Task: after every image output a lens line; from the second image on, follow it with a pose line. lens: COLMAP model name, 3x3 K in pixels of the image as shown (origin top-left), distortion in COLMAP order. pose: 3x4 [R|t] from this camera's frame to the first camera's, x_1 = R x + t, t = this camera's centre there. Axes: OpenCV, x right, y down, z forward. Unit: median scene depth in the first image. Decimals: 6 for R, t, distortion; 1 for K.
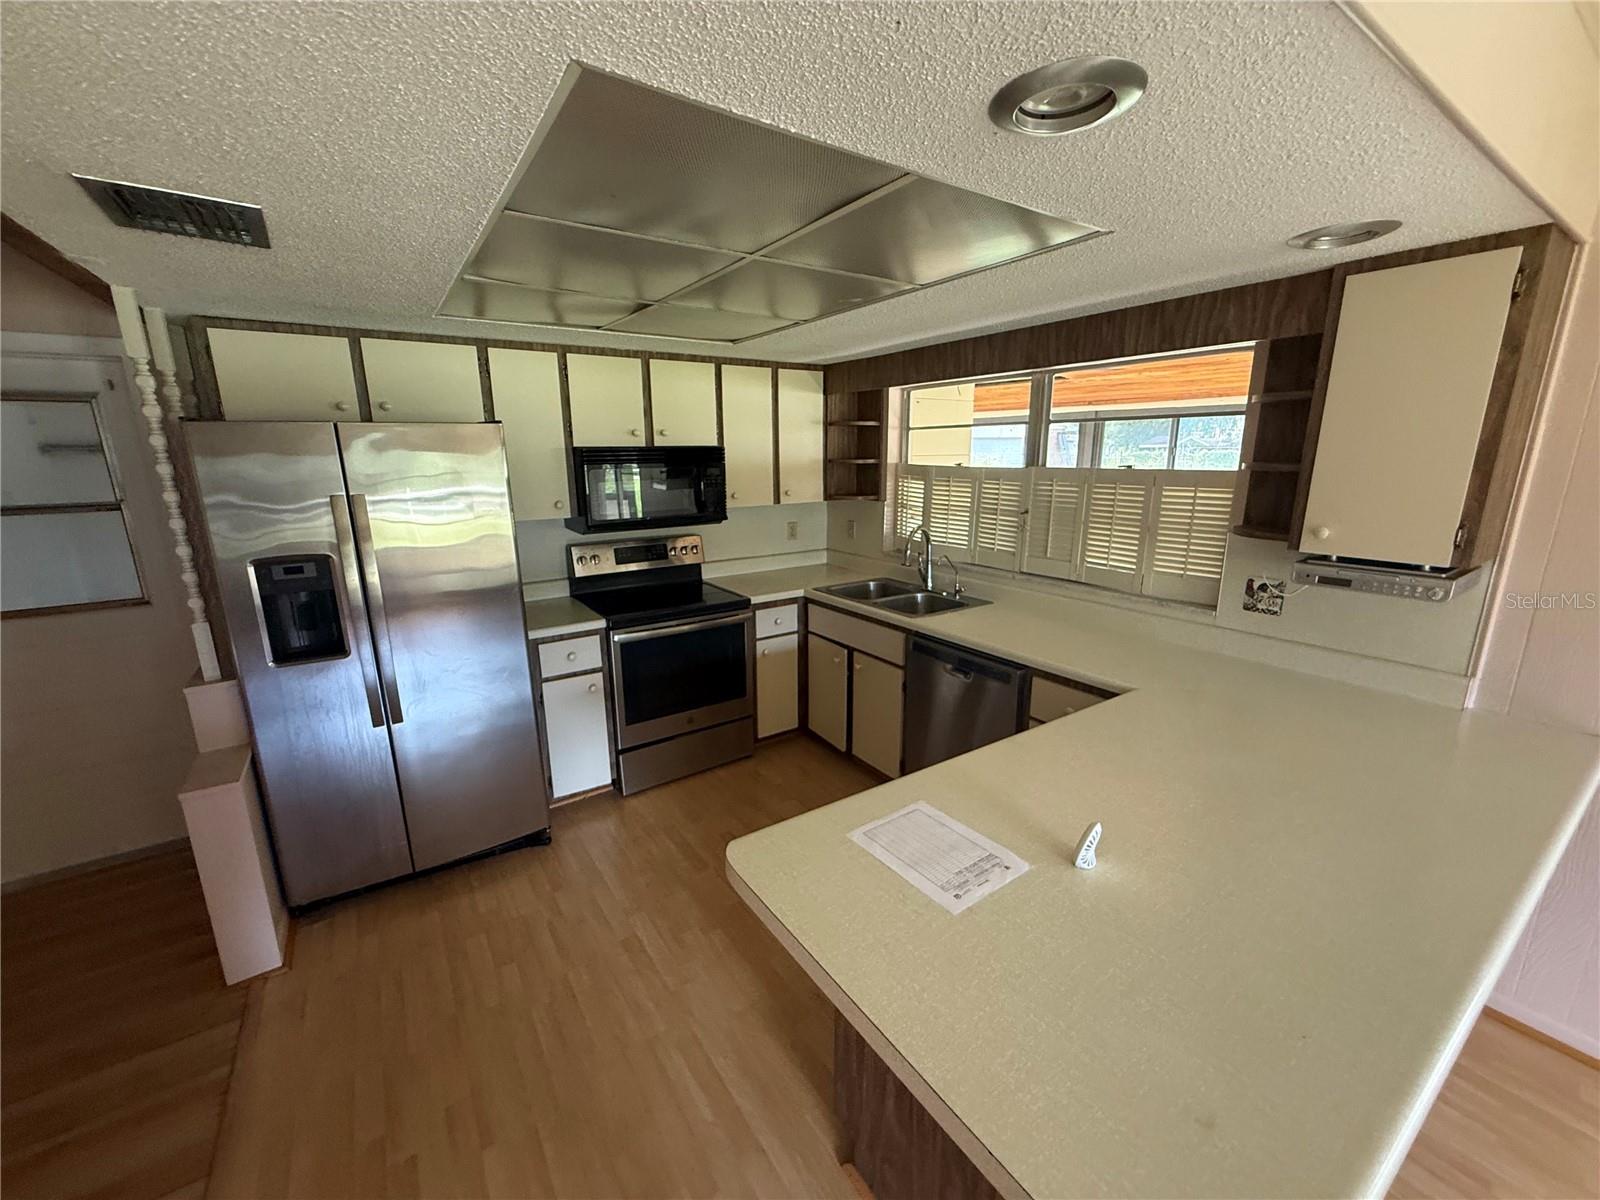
lens RADIAL K [[639.7, 0, 795.6], [0, 639.7, 603.2], [0, 0, 1]] dist [0.000739, 0.000436]
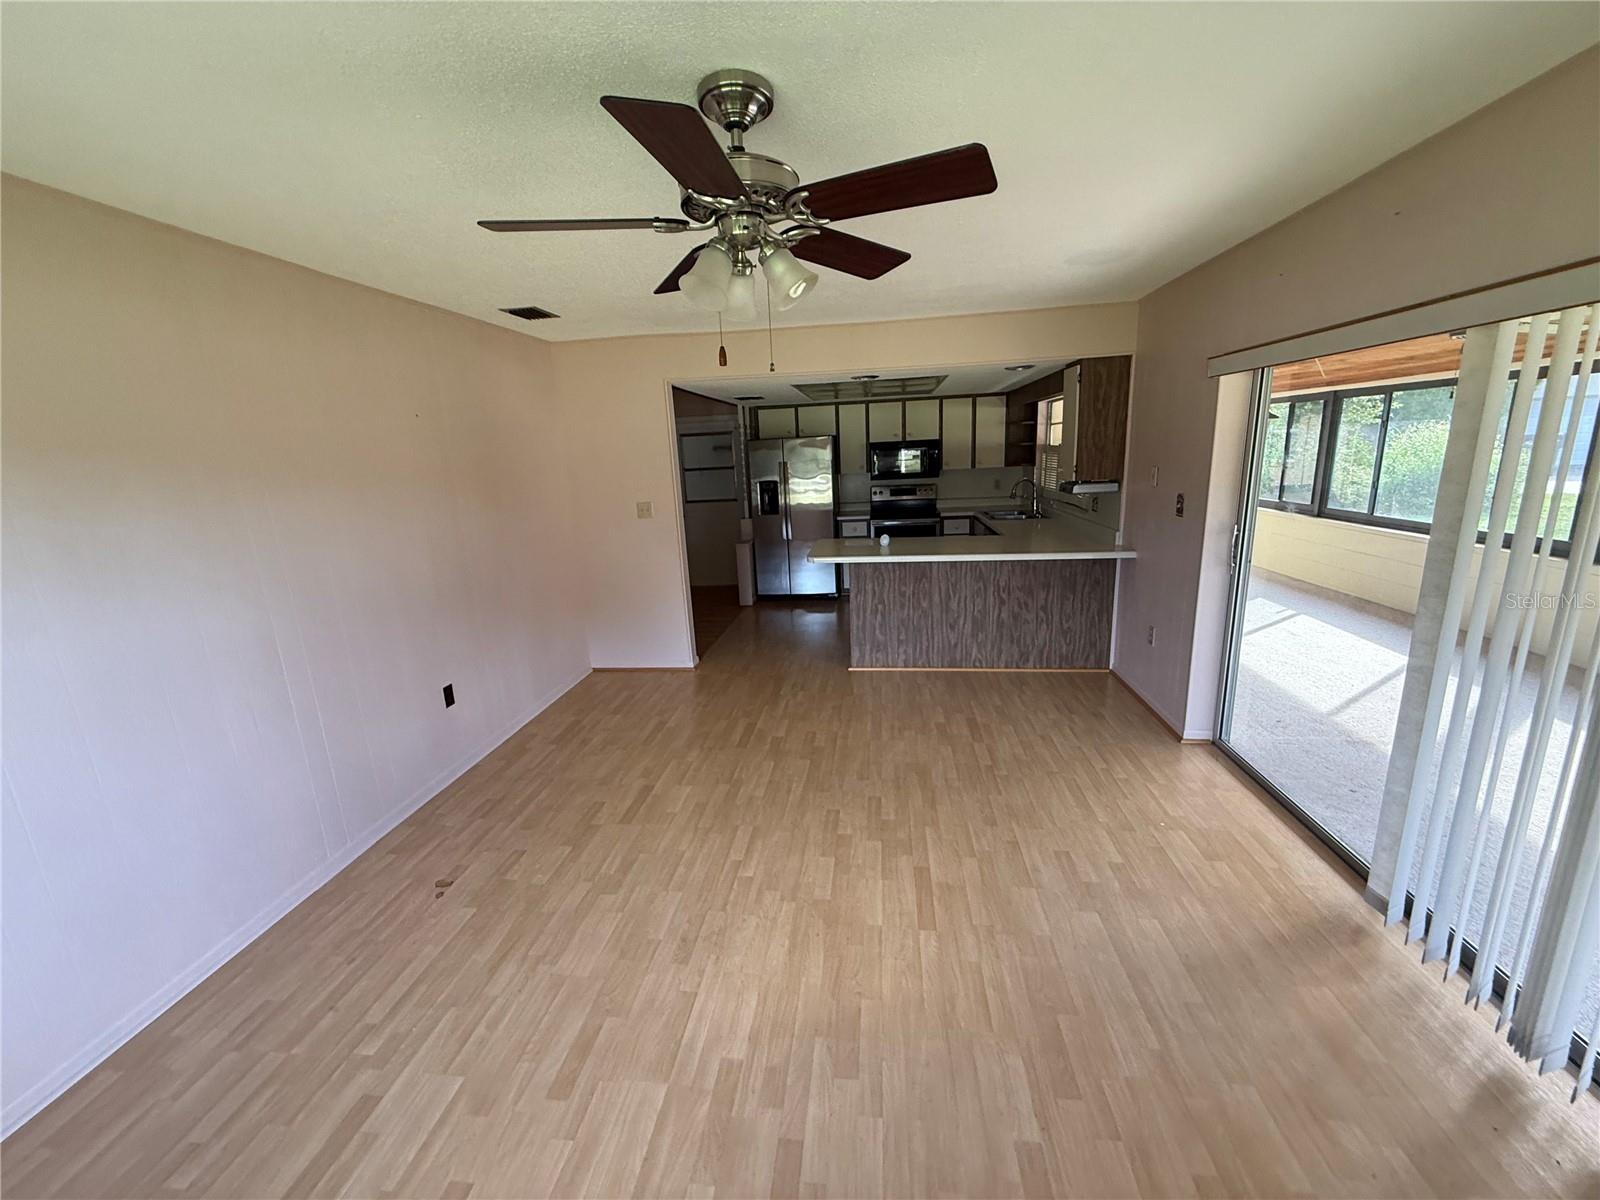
lens RADIAL K [[639.7, 0, 796.2], [0, 639.7, 604.8], [0, 0, 1]] dist [0.000739, 0.000436]
pose [[0.750250, 0.128623, -0.648523, 1.047853], [-0.114855, 0.991335, 0.063743, 0.226413], [0.651102, 0.026663, 0.758522, -0.939764]]
